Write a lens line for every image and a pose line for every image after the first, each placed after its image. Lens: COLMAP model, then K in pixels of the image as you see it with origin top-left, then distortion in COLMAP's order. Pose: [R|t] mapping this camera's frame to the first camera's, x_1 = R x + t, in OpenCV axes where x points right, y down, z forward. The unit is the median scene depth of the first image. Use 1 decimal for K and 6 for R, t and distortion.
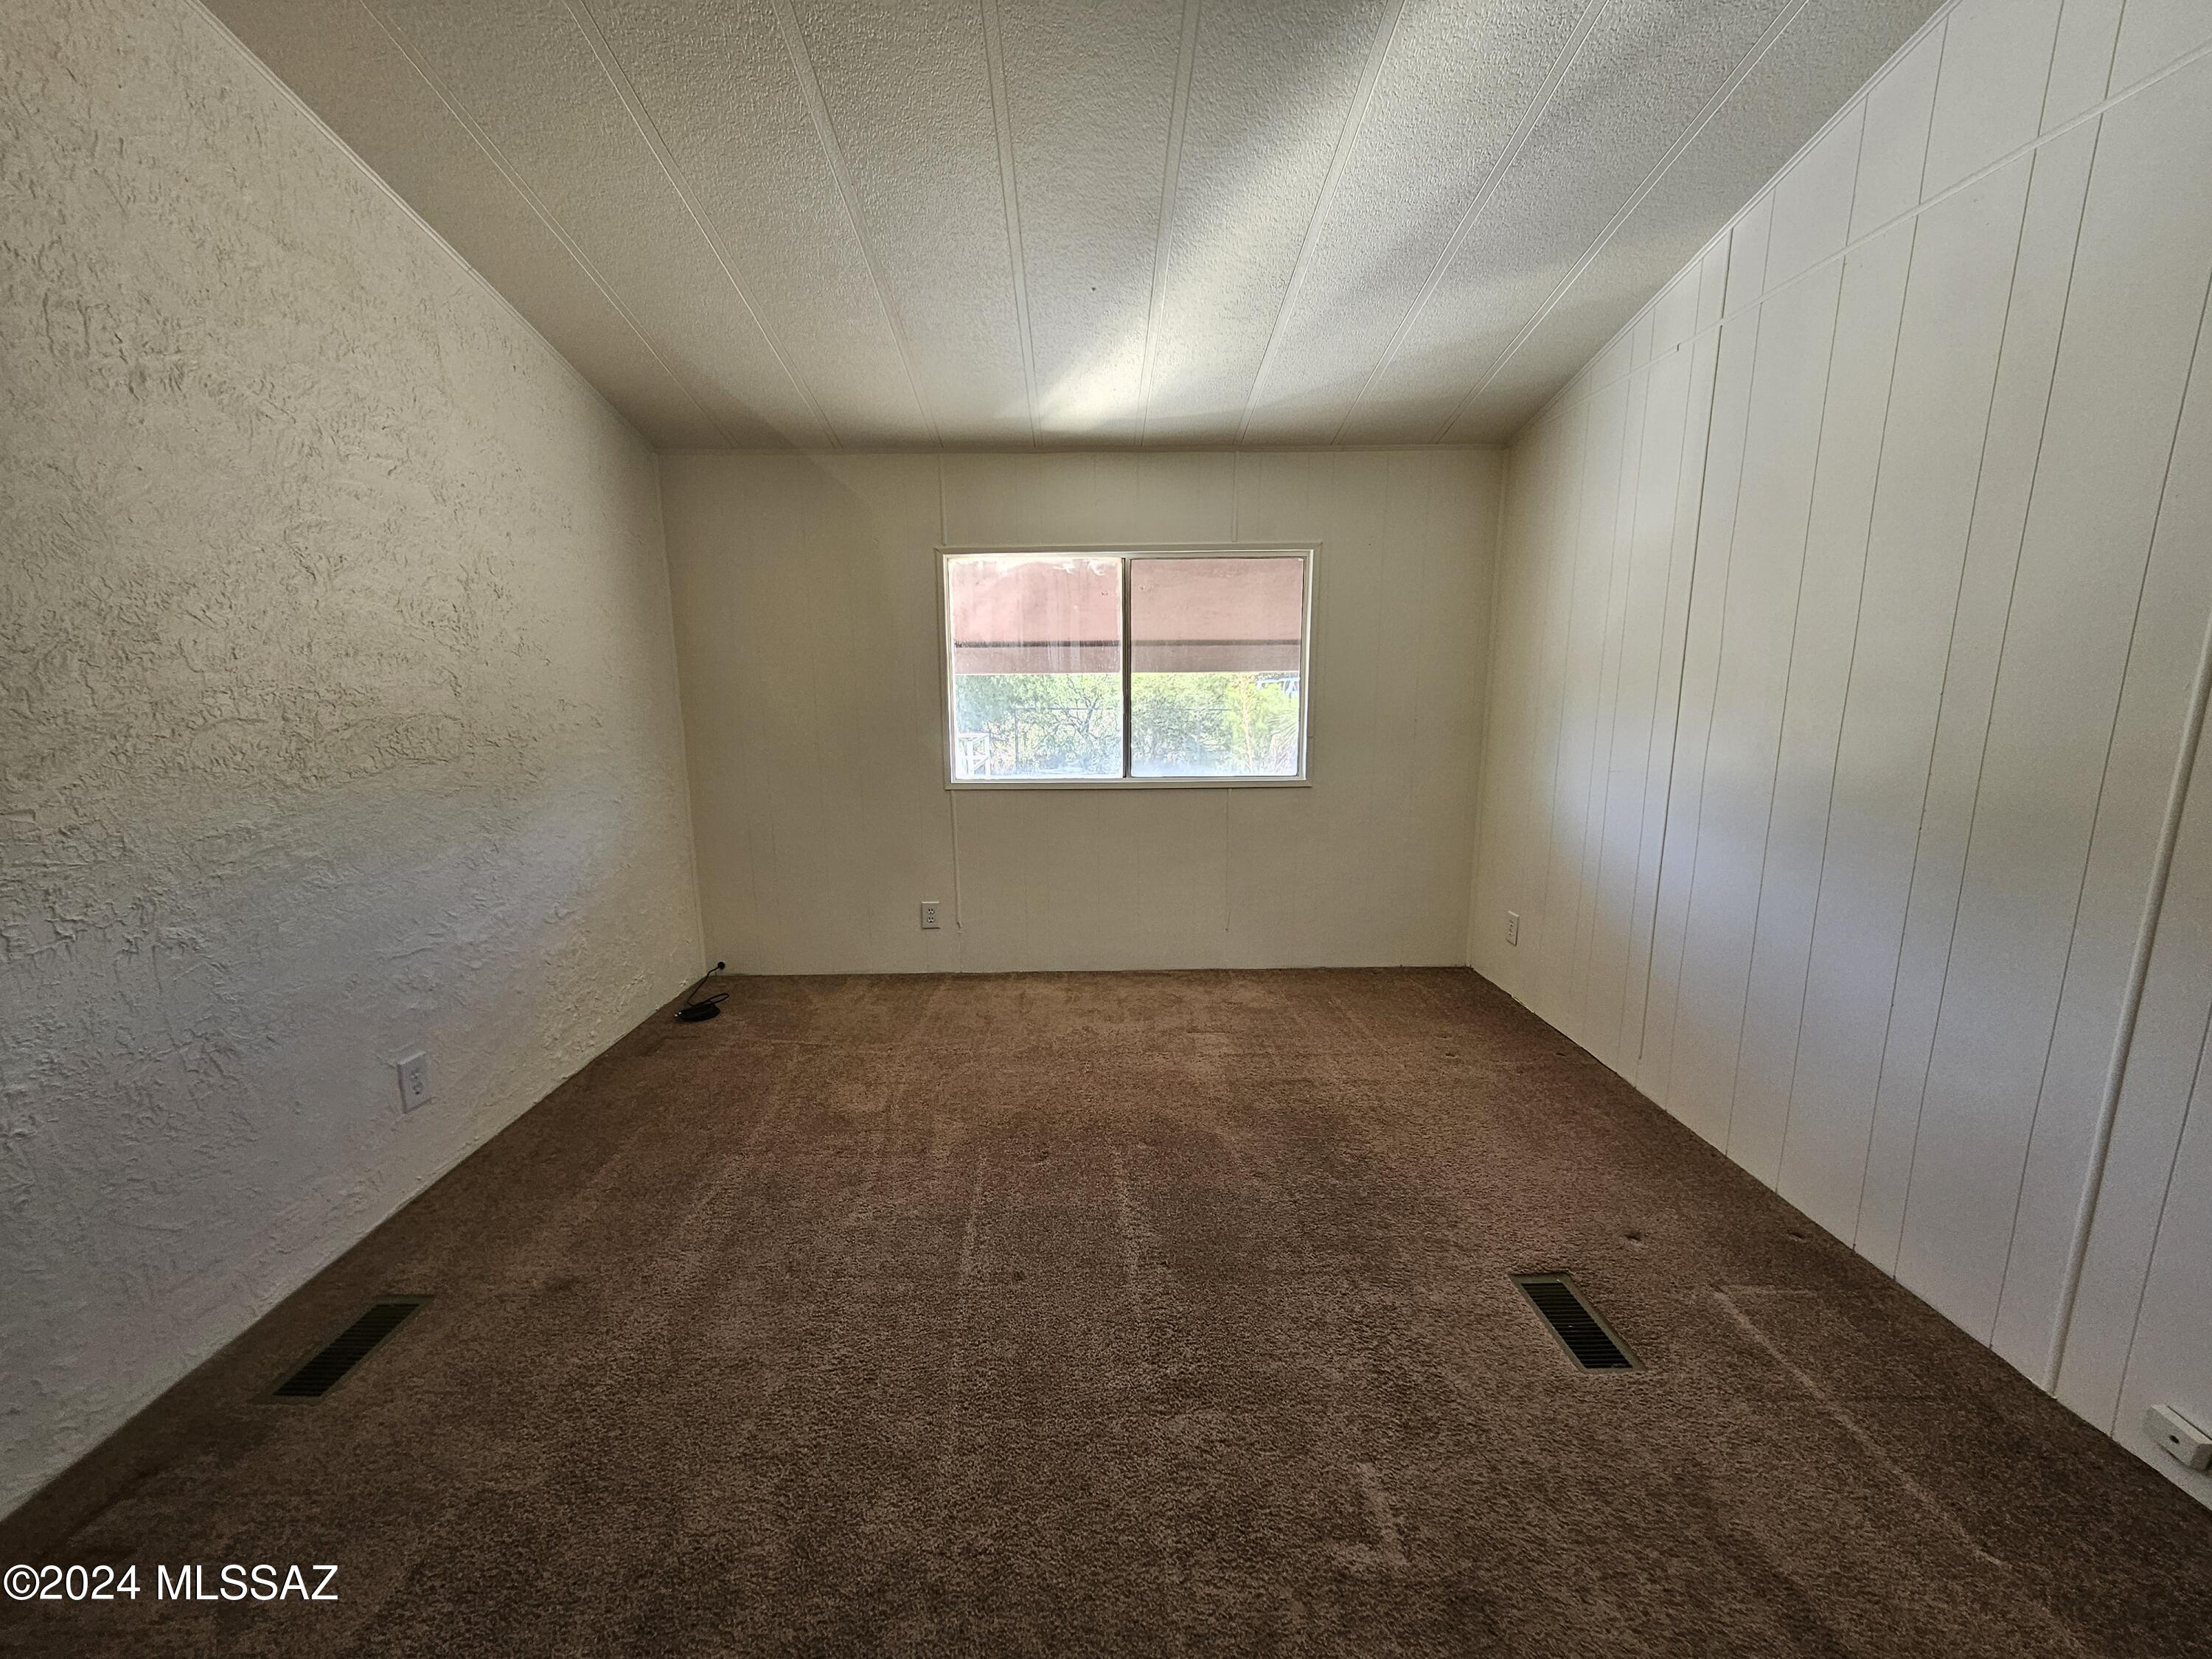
lens RADIAL K [[869.5, 0, 1099.2], [0, 869.5, 847.3], [0, 0, 1]] dist [0.002458, -0.001011]
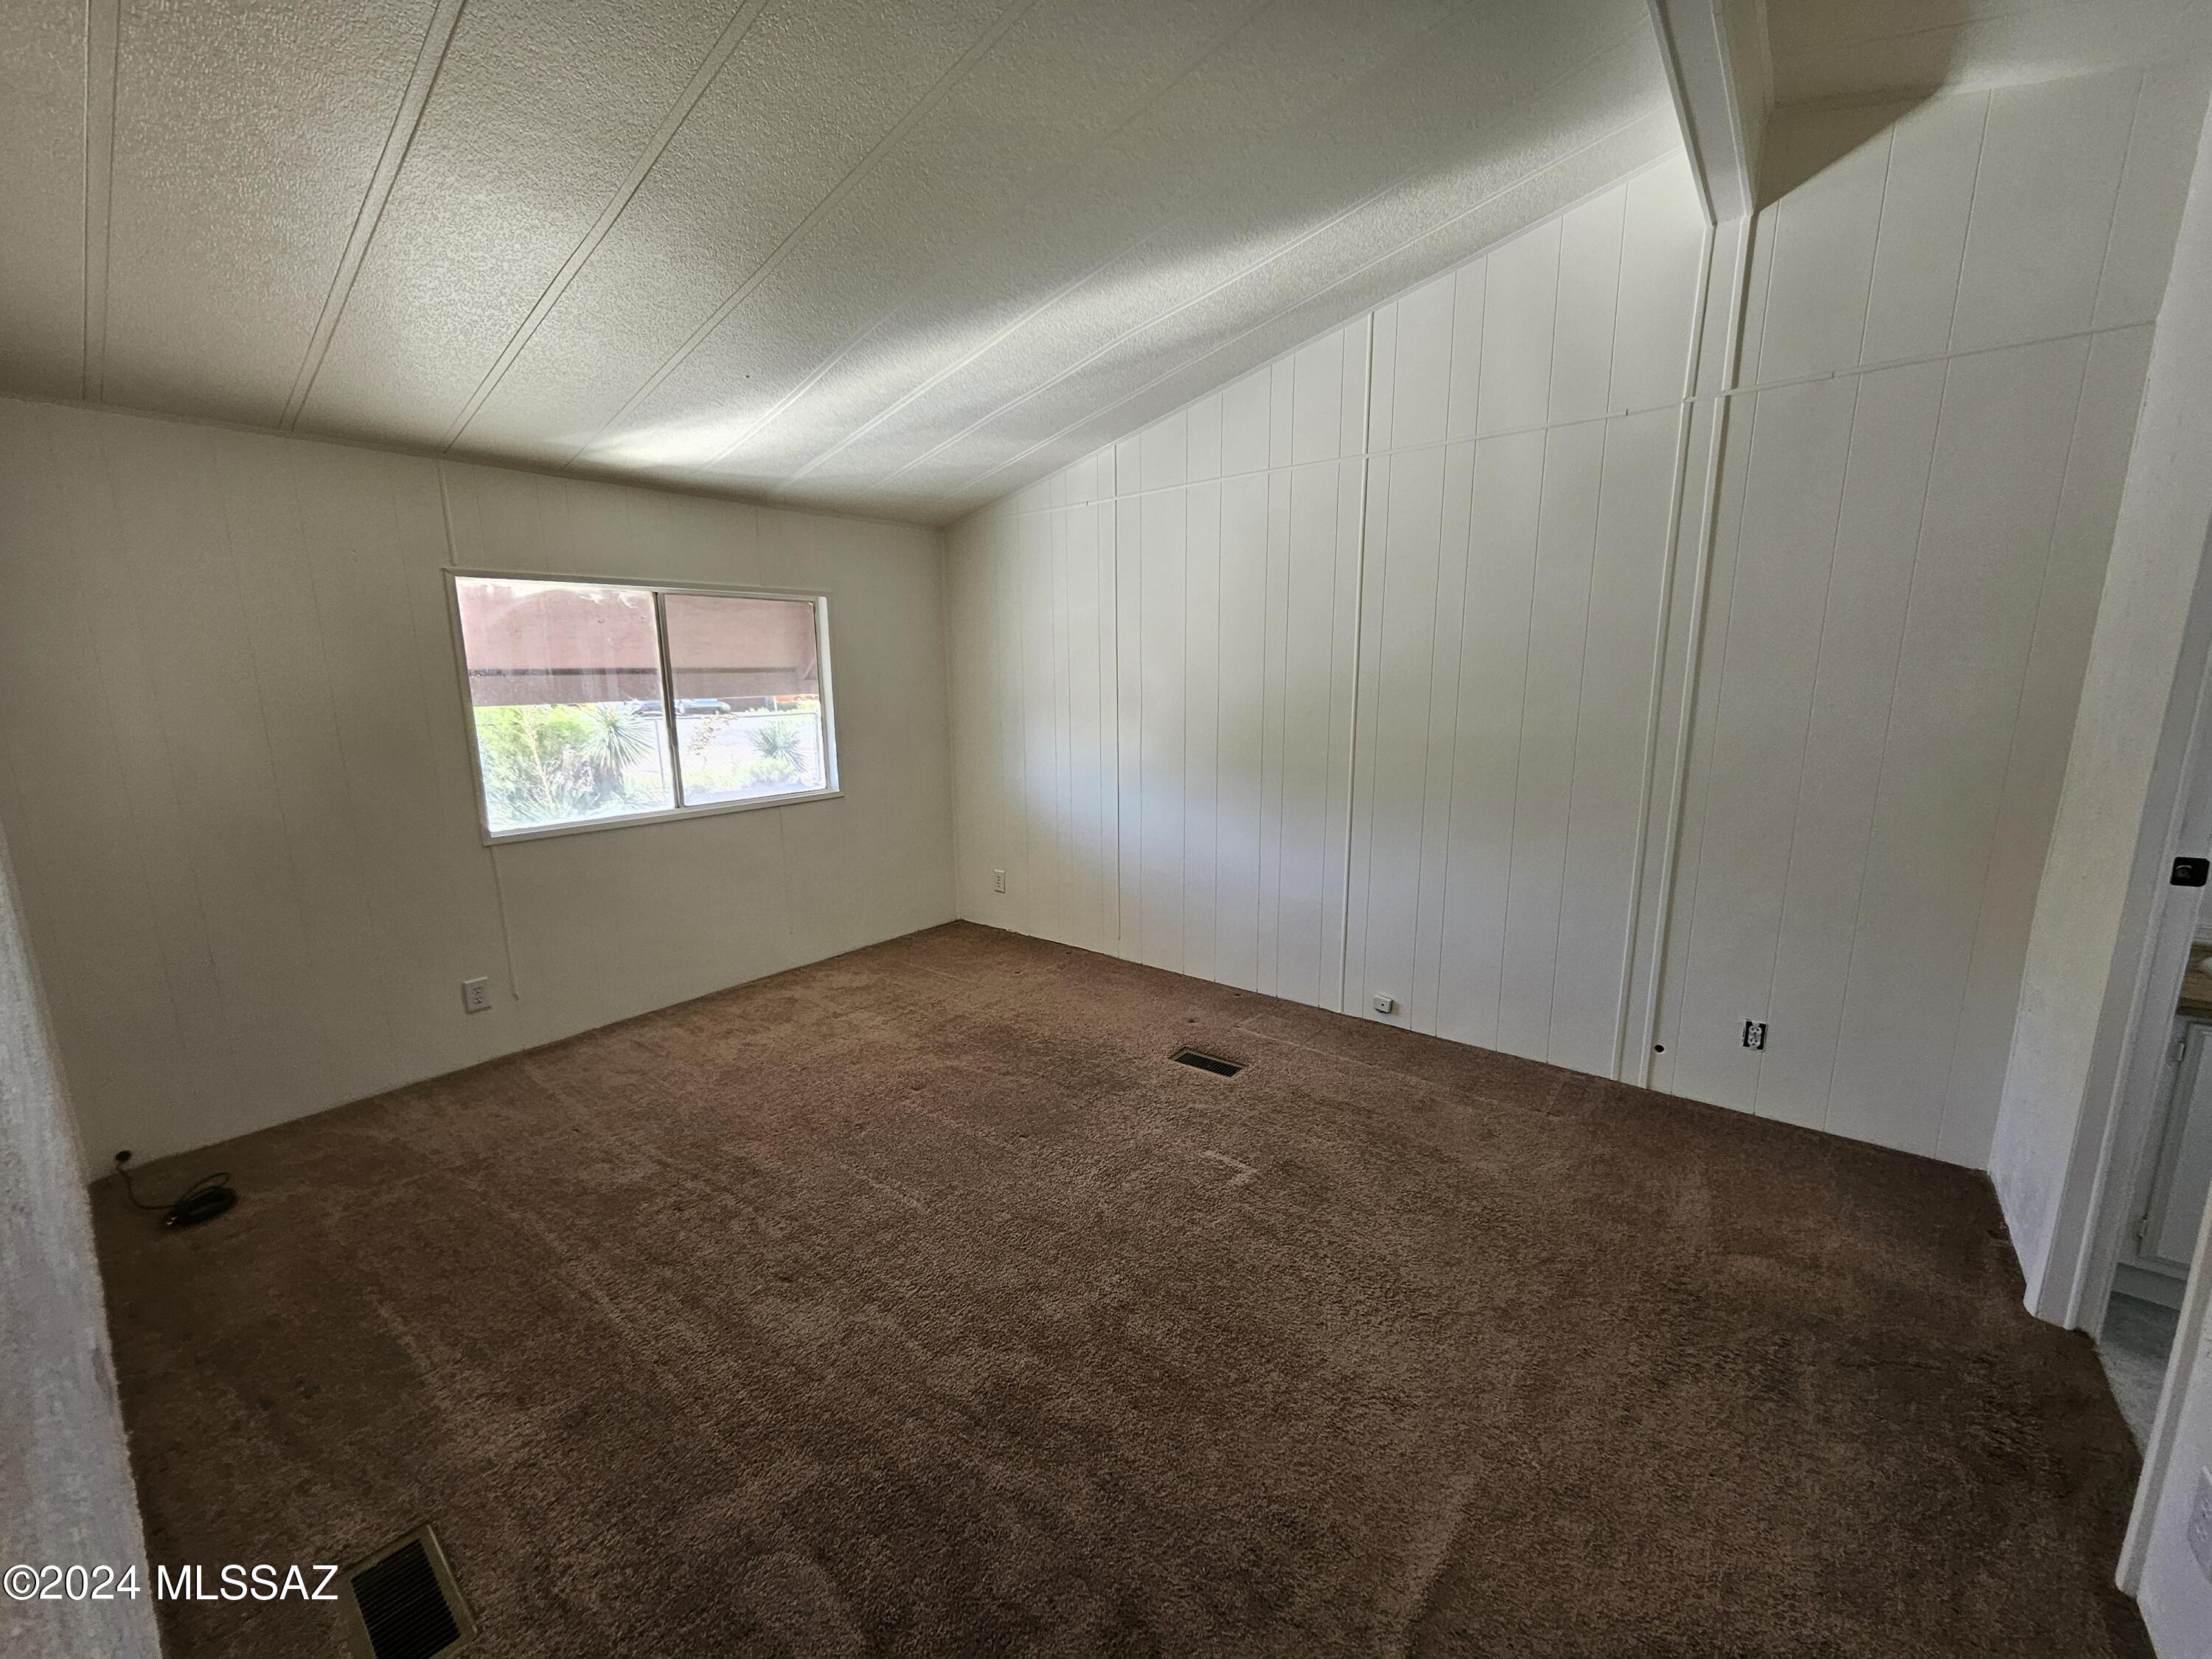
lens RADIAL K [[869.5, 0, 1133.7], [0, 869.5, 820.4], [0, 0, 1]] dist [0.002458, -0.001011]
pose [[0.617068, -0.129067, 0.776253, -0.464891], [0.149707, 0.987696, 0.045217, -0.032269], [-0.772538, 0.088308, 0.628798, -0.033695]]
